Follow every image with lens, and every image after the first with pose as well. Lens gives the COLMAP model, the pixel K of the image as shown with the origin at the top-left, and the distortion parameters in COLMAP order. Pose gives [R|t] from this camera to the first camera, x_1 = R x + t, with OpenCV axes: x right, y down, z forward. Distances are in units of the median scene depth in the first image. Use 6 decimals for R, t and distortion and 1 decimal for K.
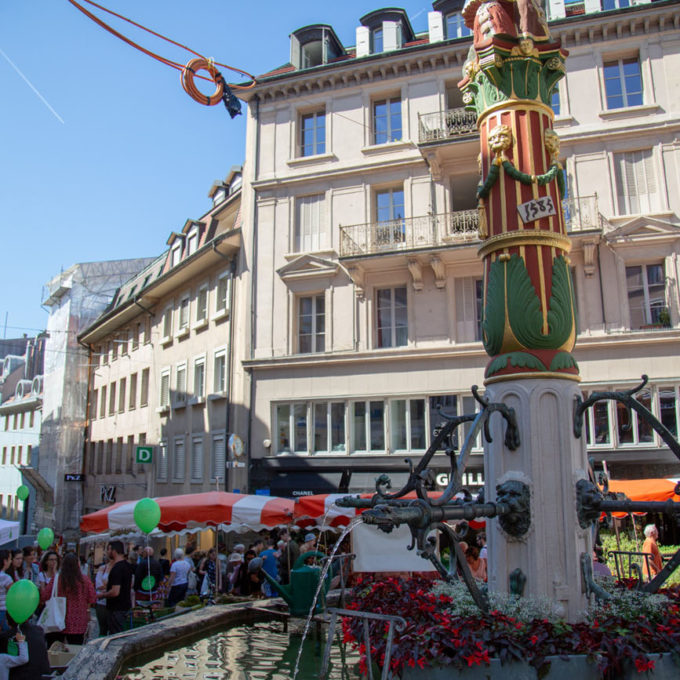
lens RADIAL K [[702.3, 0, 340.0], [0, 702.3, 340.0], [0, 0, 1]] dist [-0.129926, 0.098610]
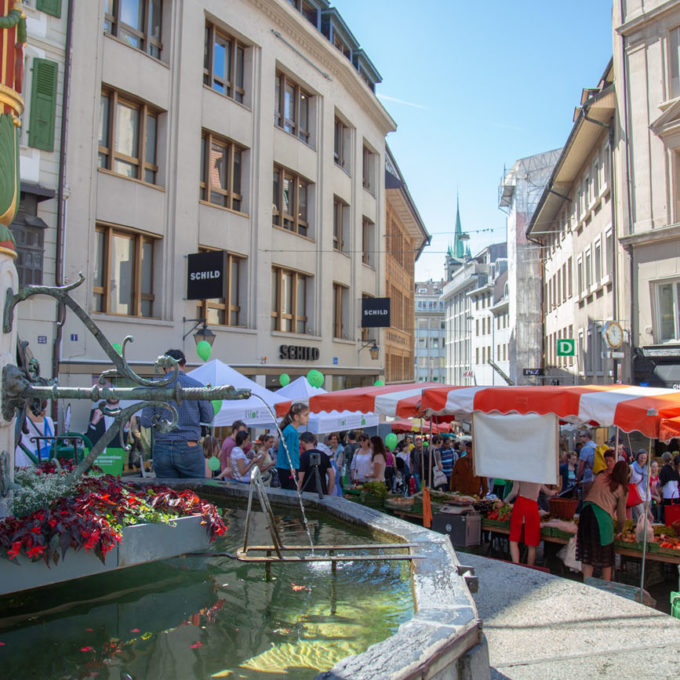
lens RADIAL K [[702.3, 0, 340.0], [0, 702.3, 340.0], [0, 0, 1]] dist [-0.129926, 0.098610]
pose [[0.719211, -0.025923, -0.694308, 0.134911], [0.129074, 0.986893, 0.096857, 0.017837], [0.682697, -0.159277, 0.713131, 0.081962]]
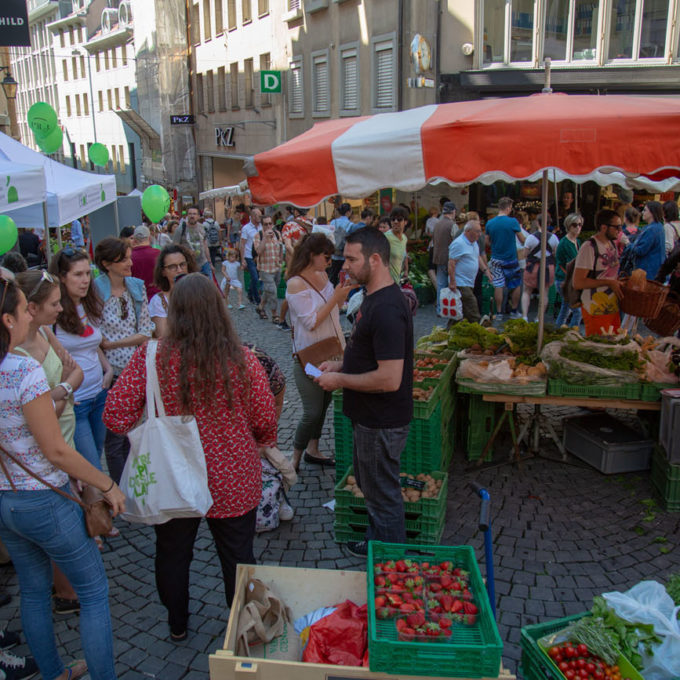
lens RADIAL K [[702.3, 0, 340.0], [0, 702.3, 340.0], [0, 0, 1]] dist [-0.129926, 0.098610]
pose [[0.989963, 0.034704, -0.136997, -0.079990], [0.034668, 0.880126, 0.473472, 0.050456], [0.137006, -0.473469, 0.870090, 0.189218]]
